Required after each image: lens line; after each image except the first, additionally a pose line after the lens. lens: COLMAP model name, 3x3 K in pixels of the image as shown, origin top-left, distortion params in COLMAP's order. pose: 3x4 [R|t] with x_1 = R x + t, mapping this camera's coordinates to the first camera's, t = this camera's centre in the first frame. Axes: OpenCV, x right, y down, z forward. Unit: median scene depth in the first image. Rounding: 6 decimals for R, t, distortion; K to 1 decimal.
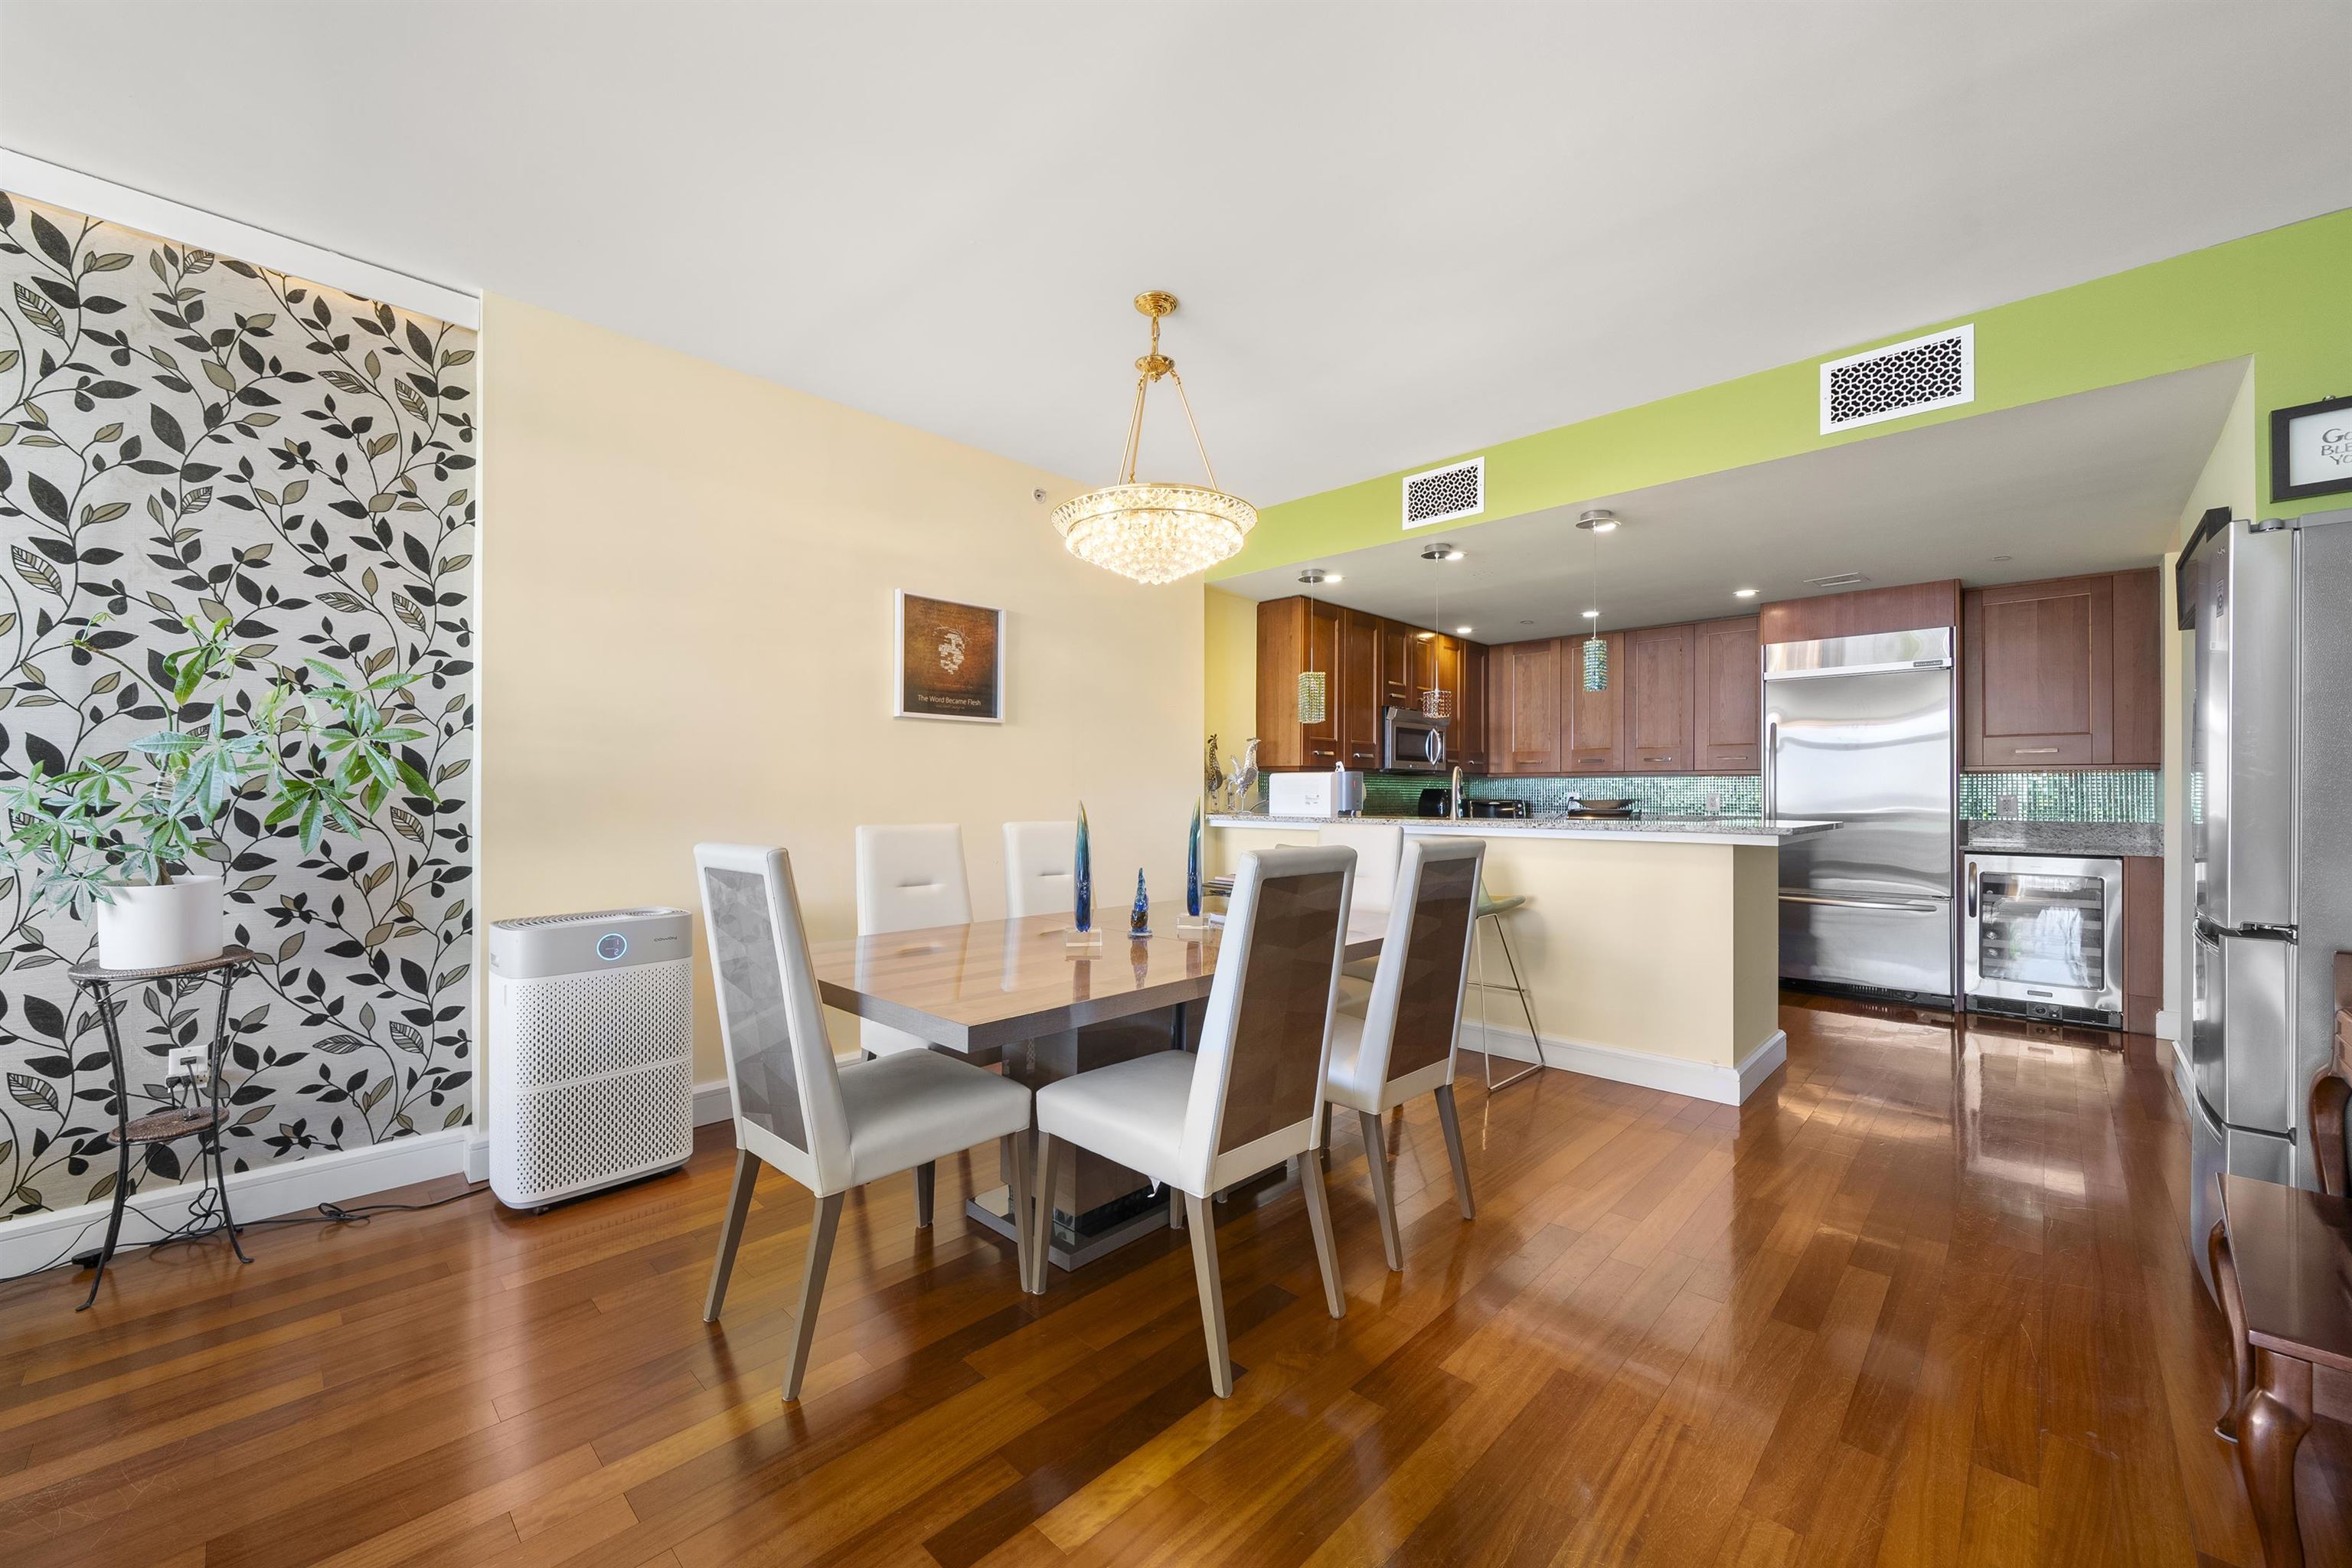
lens RADIAL K [[894.2, 0, 1159.5], [0, 894.2, 793.8], [0, 0, 1]] dist [-0.002559, -0.000245]
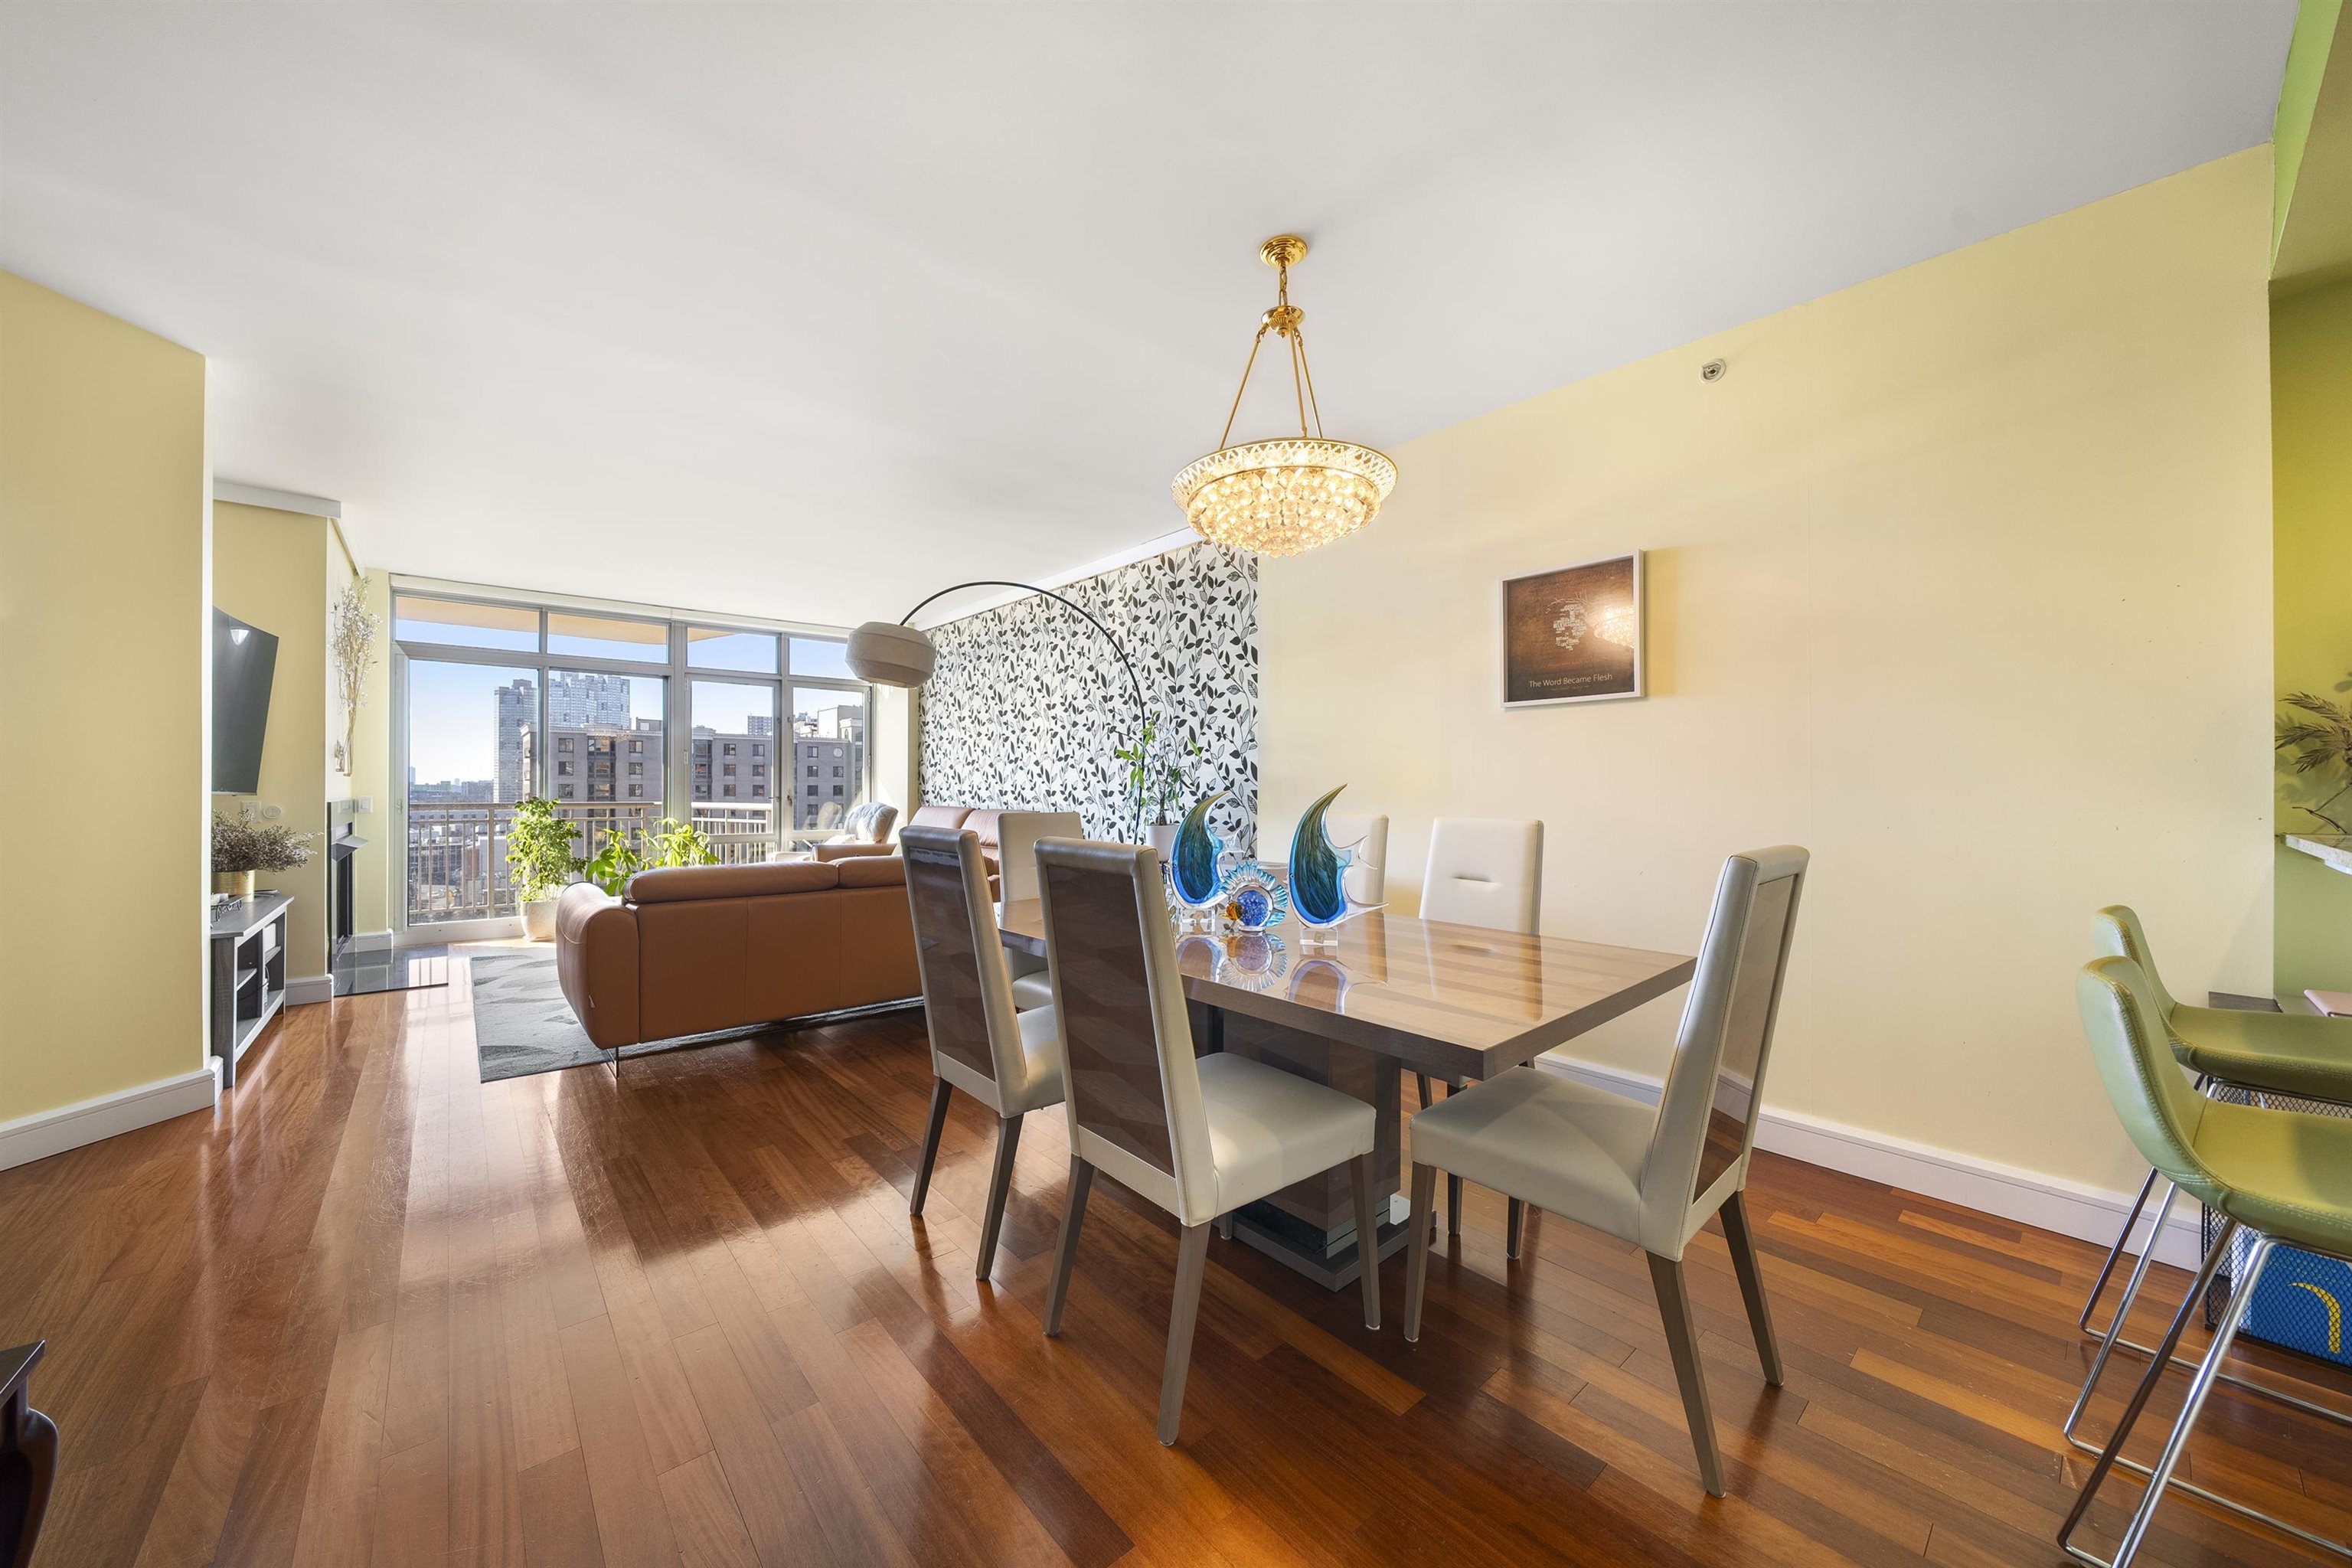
lens RADIAL K [[894.2, 0, 1192.0], [0, 894.2, 783.8], [0, 0, 1]] dist [-0.002559, -0.000245]
pose [[-0.097114, -0.002091, -0.995271, 1.133413], [0.004608, 0.999986, -0.002550, -0.004186], [0.995263, -0.004834, -0.097103, 1.192233]]
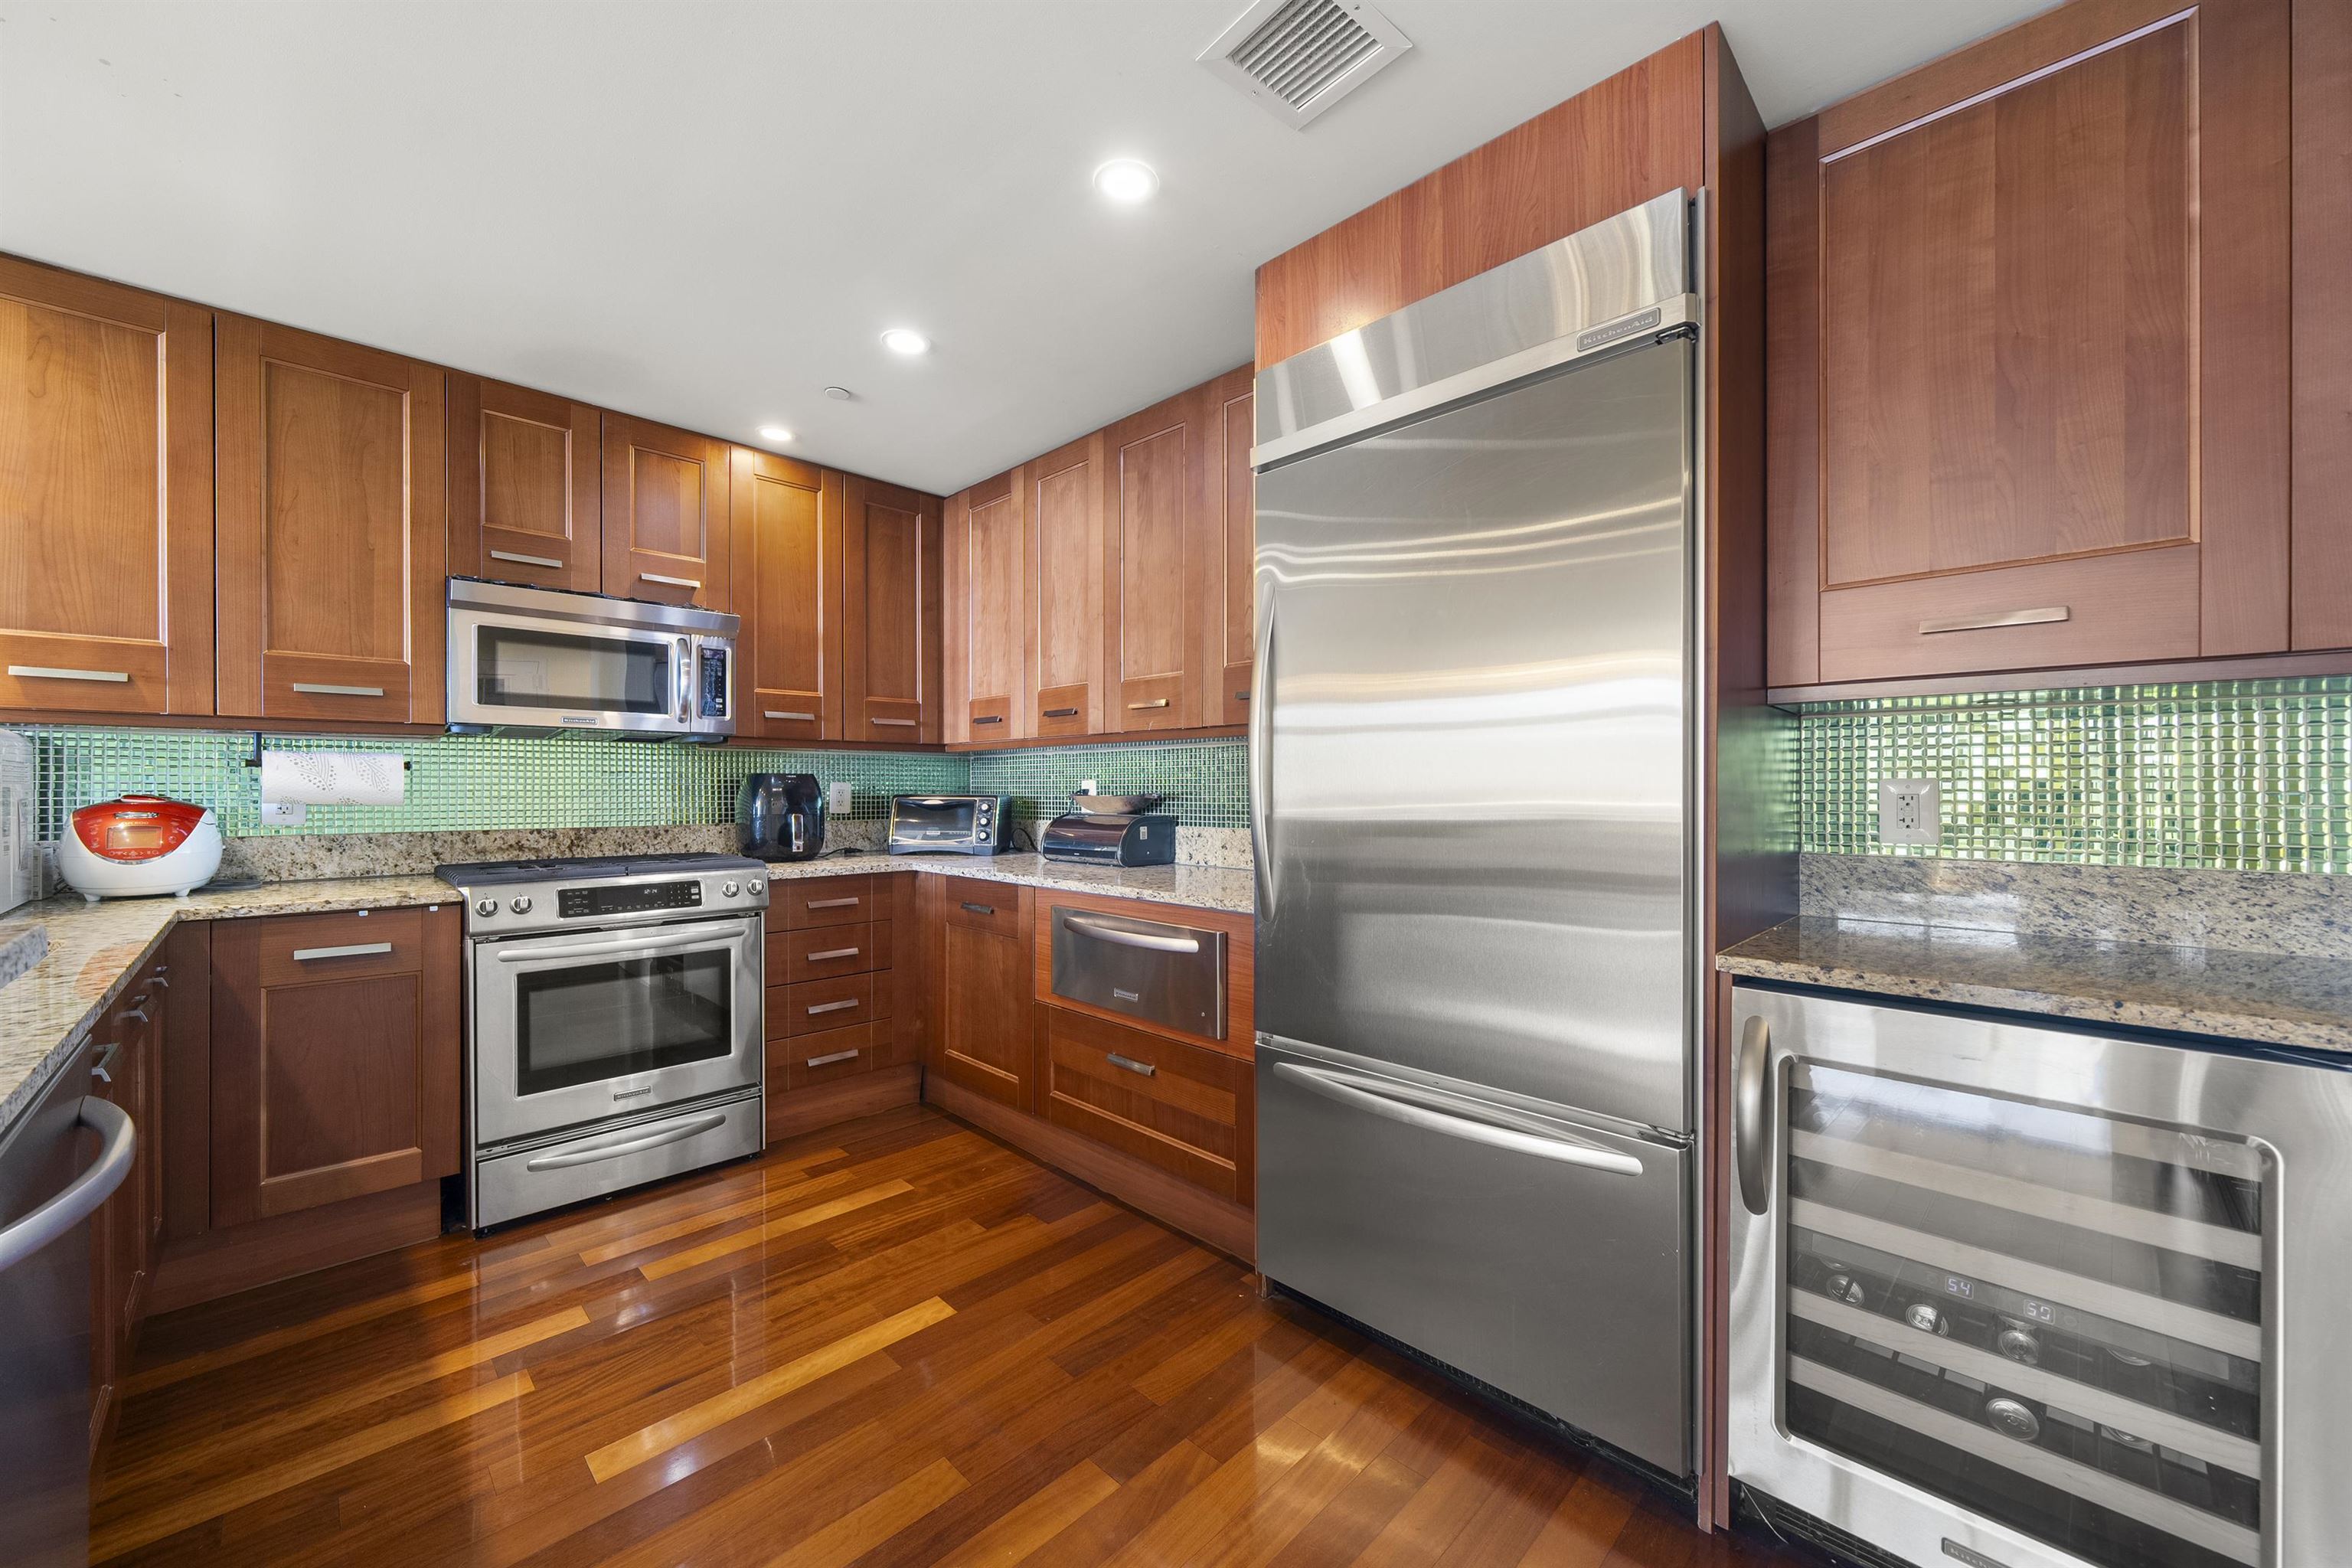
lens RADIAL K [[894.2, 0, 1176.0], [0, 894.2, 786.7], [0, 0, 1]] dist [-0.002559, -0.000245]
pose [[0.999960, 0.006300, -0.006305, 1.495841], [-0.006255, 0.999956, 0.007029, -0.010630], [0.006349, -0.006990, 0.999955, 1.461793]]
